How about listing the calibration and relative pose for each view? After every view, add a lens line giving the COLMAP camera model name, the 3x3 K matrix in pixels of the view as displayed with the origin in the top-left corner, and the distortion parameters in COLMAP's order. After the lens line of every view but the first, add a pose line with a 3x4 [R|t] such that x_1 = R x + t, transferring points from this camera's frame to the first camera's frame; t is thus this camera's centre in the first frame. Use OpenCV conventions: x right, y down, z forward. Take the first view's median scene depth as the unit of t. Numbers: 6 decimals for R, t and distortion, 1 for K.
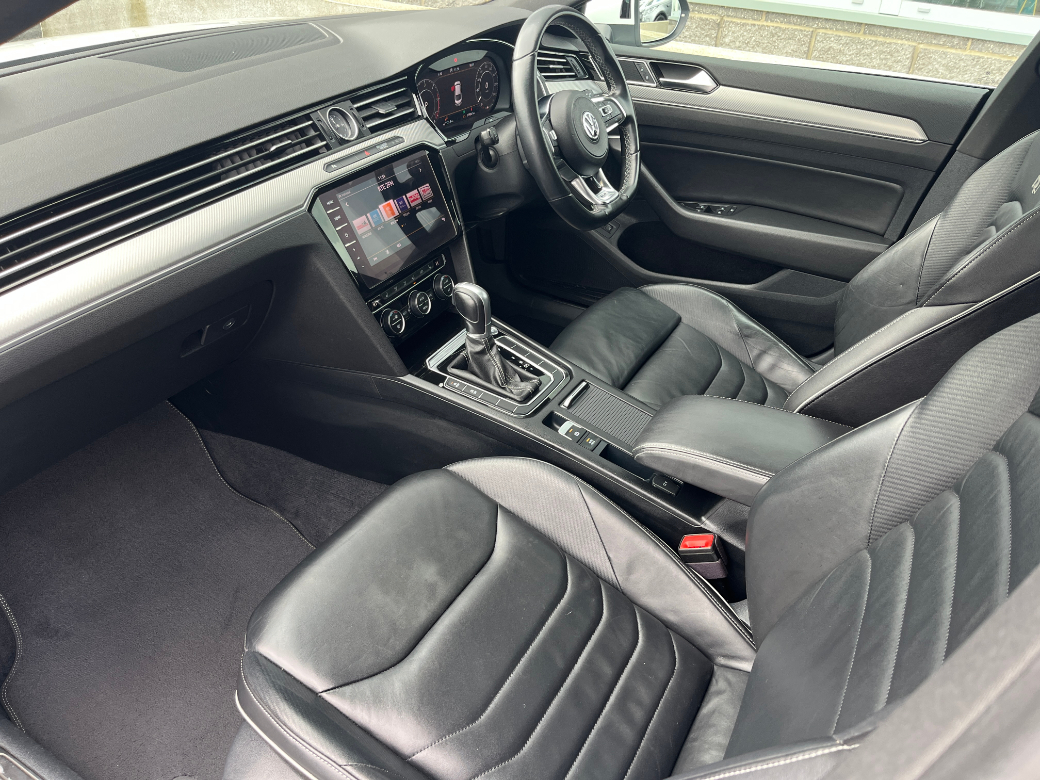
lens RADIAL K [[788.1, 0, 526.4], [0, 788.1, 395.5], [0, 0, 1]] dist [0.013653, -0.001115]
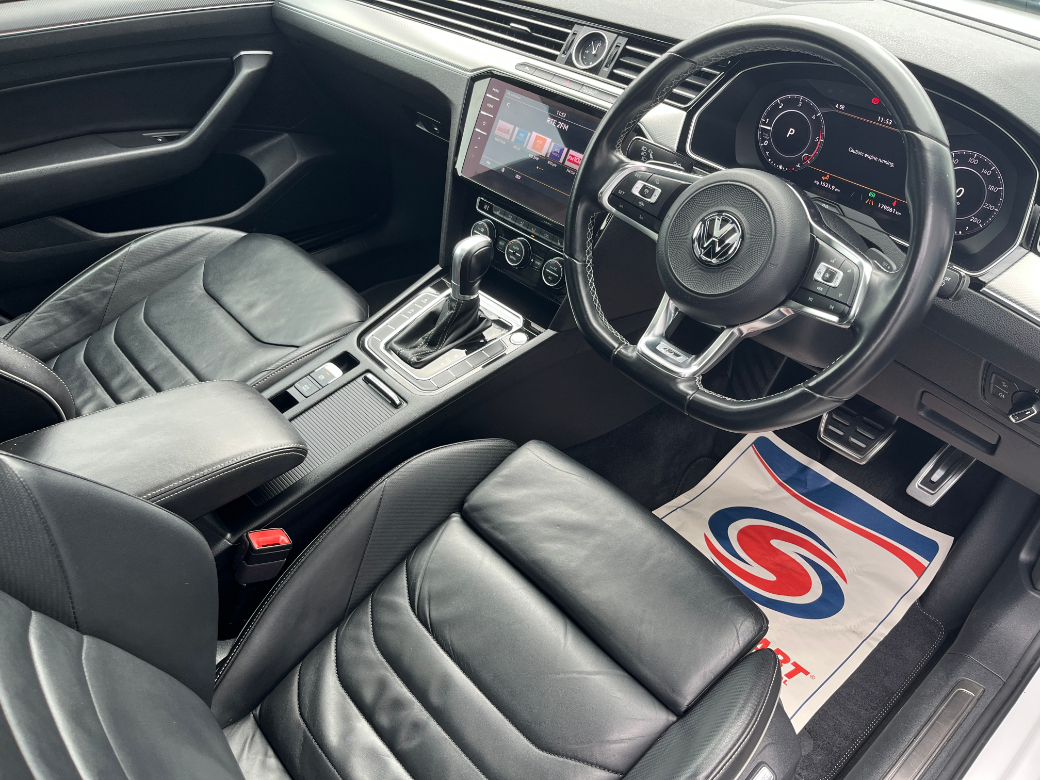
lens RADIAL K [[793.5, 0, 520.8], [0, 793.5, 392.6], [0, 0, 1]] dist [0.009952, -0.002435]
pose [[-0.325577, 0.542971, -0.774069, 0.684440], [-0.570034, 0.540445, 0.618855, -0.619014], [0.754361, 0.642730, 0.133555, 1.013554]]
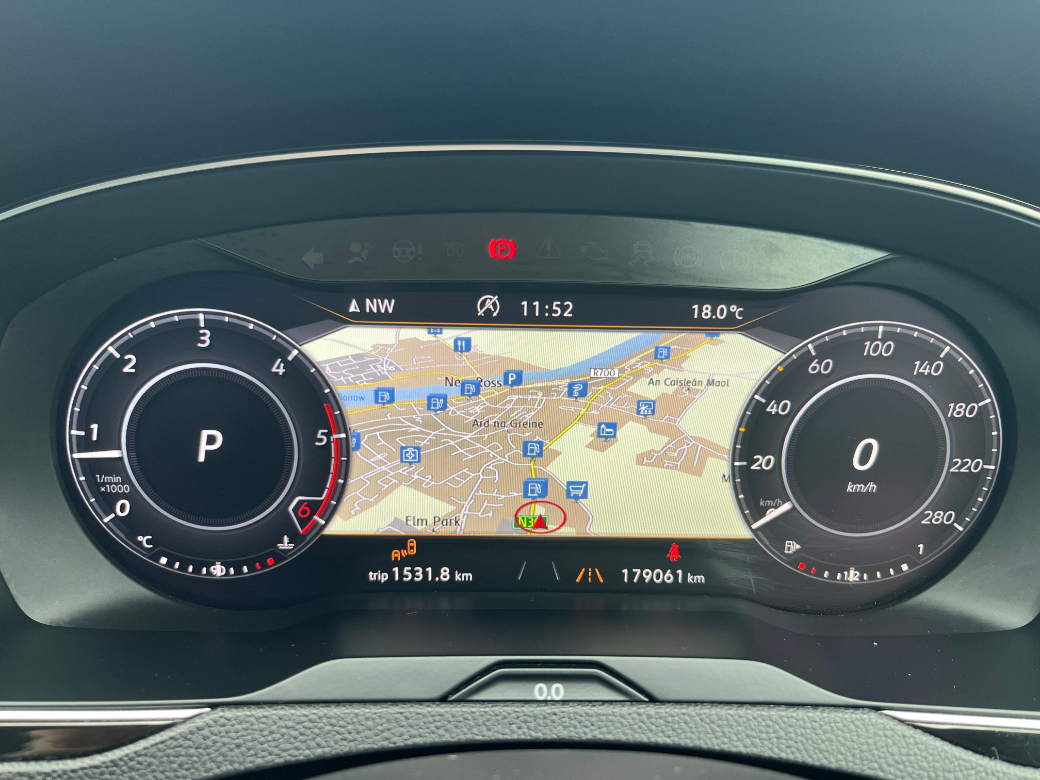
lens RADIAL K [[793.5, 0, 520.8], [0, 793.5, 392.6], [0, 0, 1]] dist [0.009952, -0.002435]
pose [[0.500483, 0.213438, -0.839024, 0.060937], [-0.475710, 0.877517, -0.060534, -0.461718], [0.723337, 0.429429, 0.540717, 1.096038]]
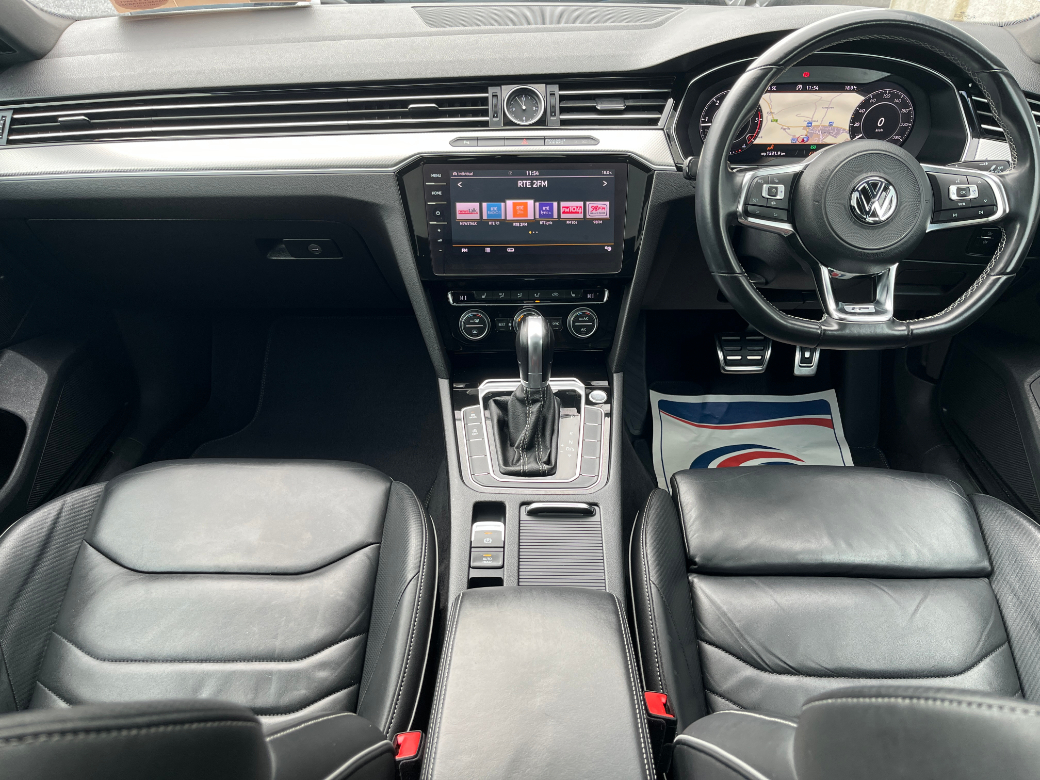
lens RADIAL K [[793.5, 0, 520.8], [0, 793.5, 392.6], [0, 0, 1]] dist [0.009952, -0.002435]
pose [[0.469081, 0.456316, -0.756134, 0.569156], [-0.466481, 0.855014, 0.226599, -0.253234], [0.749906, 0.246428, 0.613934, 0.491666]]
